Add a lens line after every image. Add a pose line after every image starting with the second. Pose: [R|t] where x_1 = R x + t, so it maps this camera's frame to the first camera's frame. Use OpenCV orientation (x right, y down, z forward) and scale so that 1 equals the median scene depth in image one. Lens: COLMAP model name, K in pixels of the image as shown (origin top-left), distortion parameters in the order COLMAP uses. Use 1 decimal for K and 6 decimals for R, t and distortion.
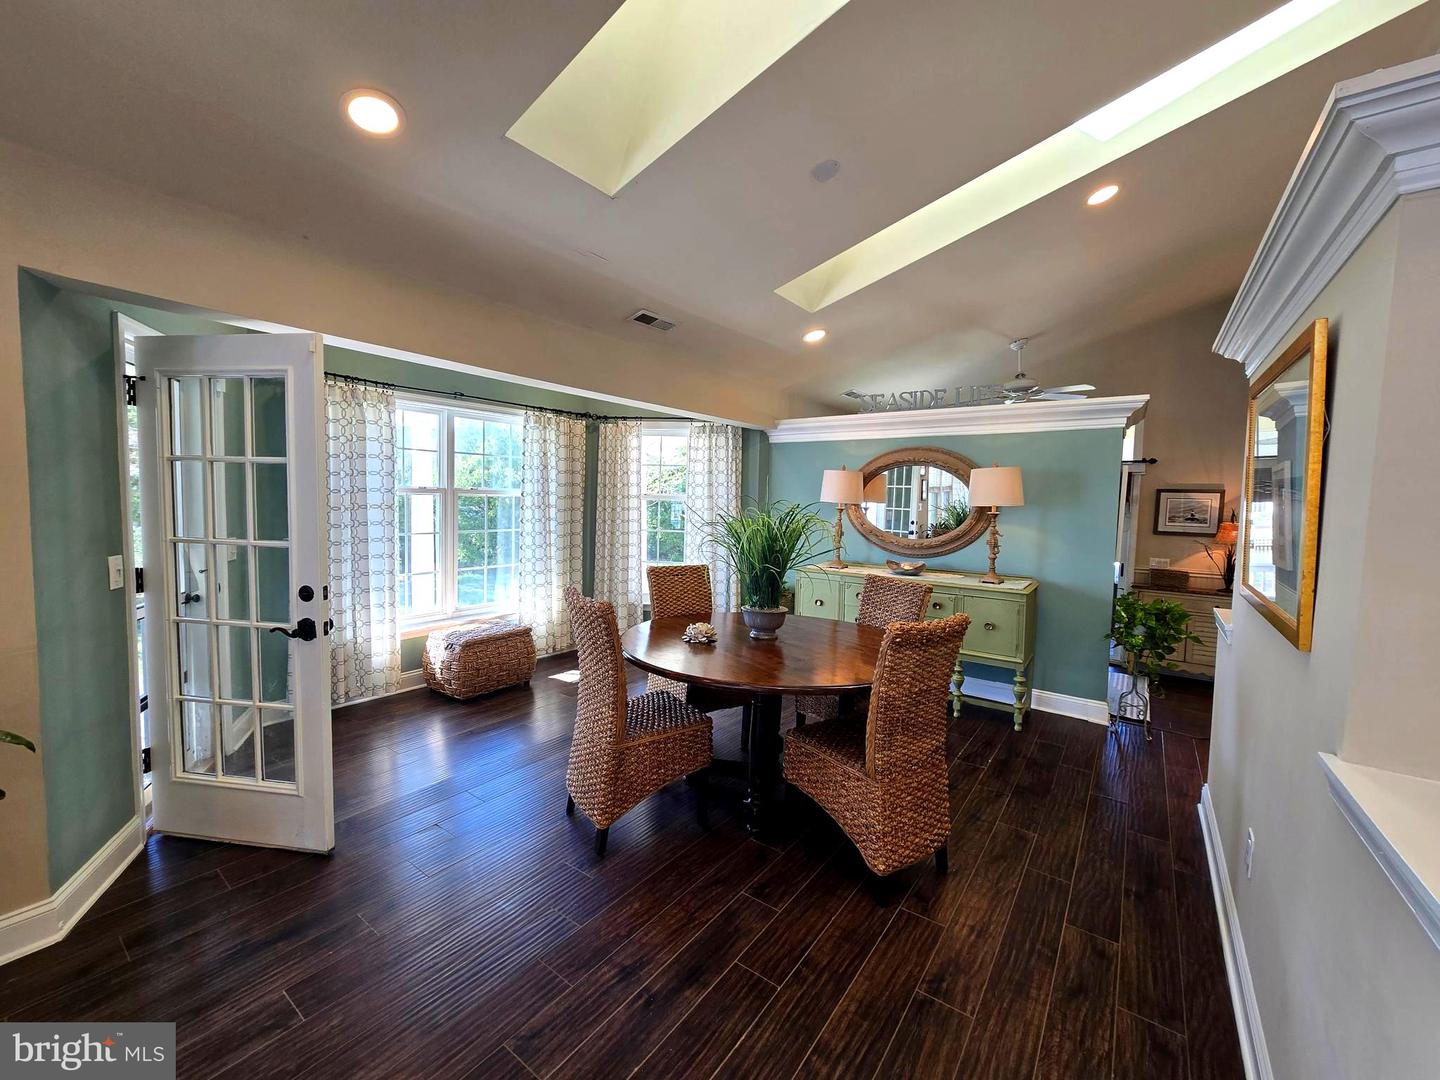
lens RADIAL K [[585.2, 0, 720.0], [0, 585.2, 540.0], [0, 0, 1]] dist [-0.000161, -0.000010]
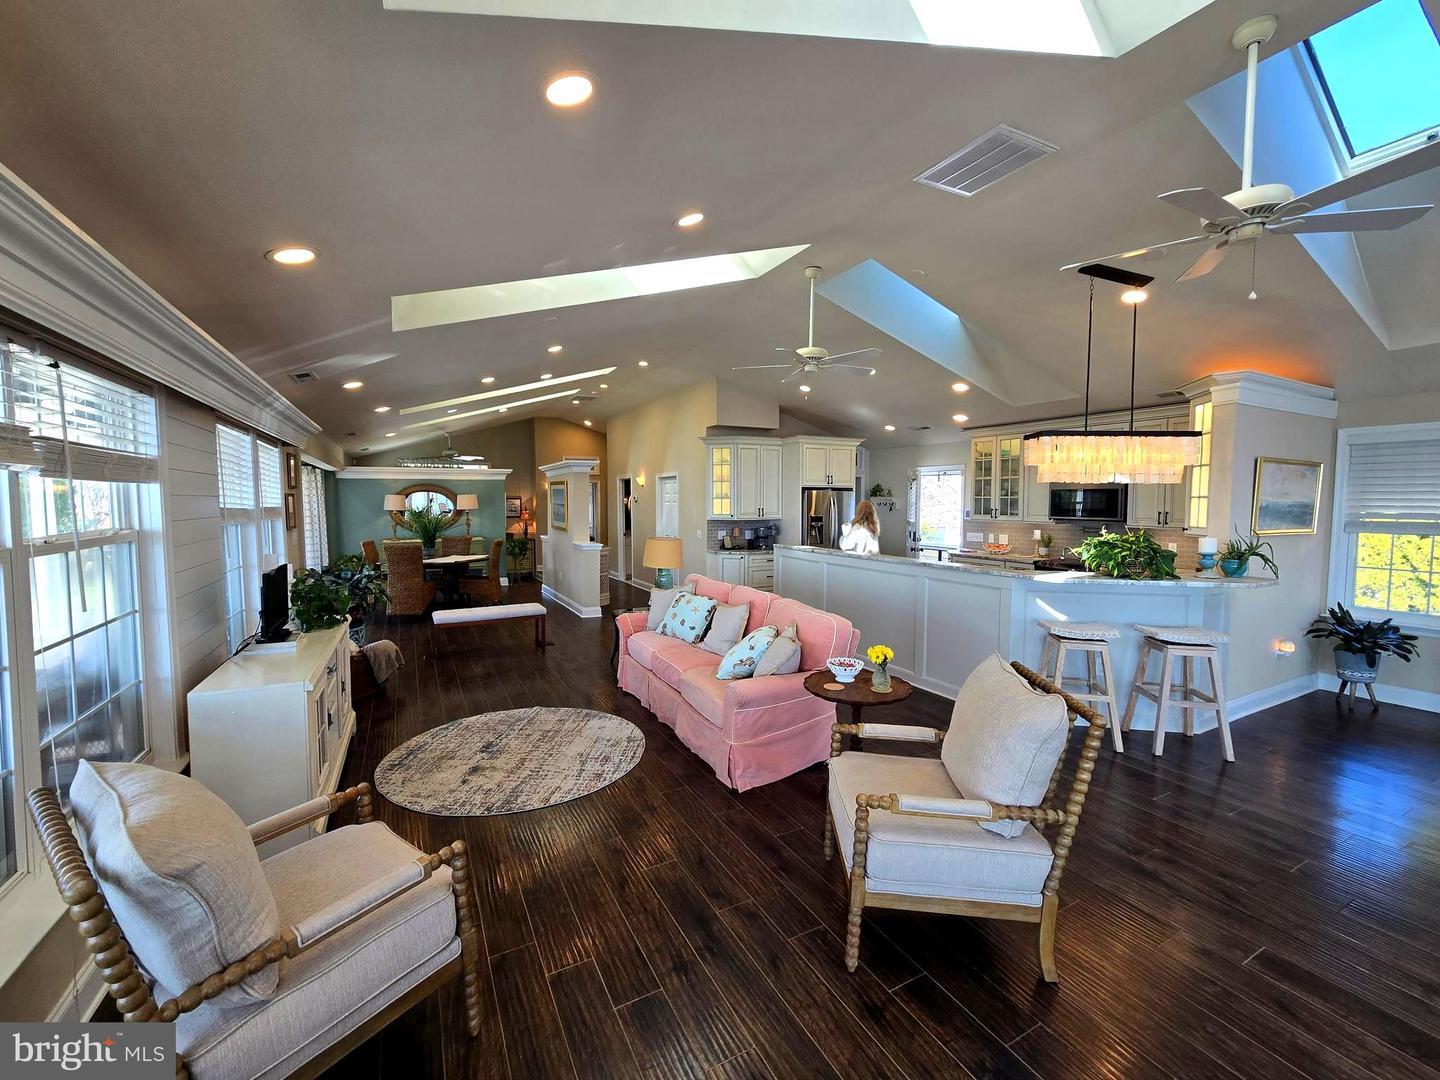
lens RADIAL K [[585.2, 0, 720.0], [0, 585.2, 540.0], [0, 0, 1]] dist [-0.000161, -0.000010]
pose [[0.436269, -0.080854, 0.896176, -1.180896], [0.068546, 0.996047, 0.056495, 0.008626], [-0.897201, 0.036782, 0.440087, -1.001653]]
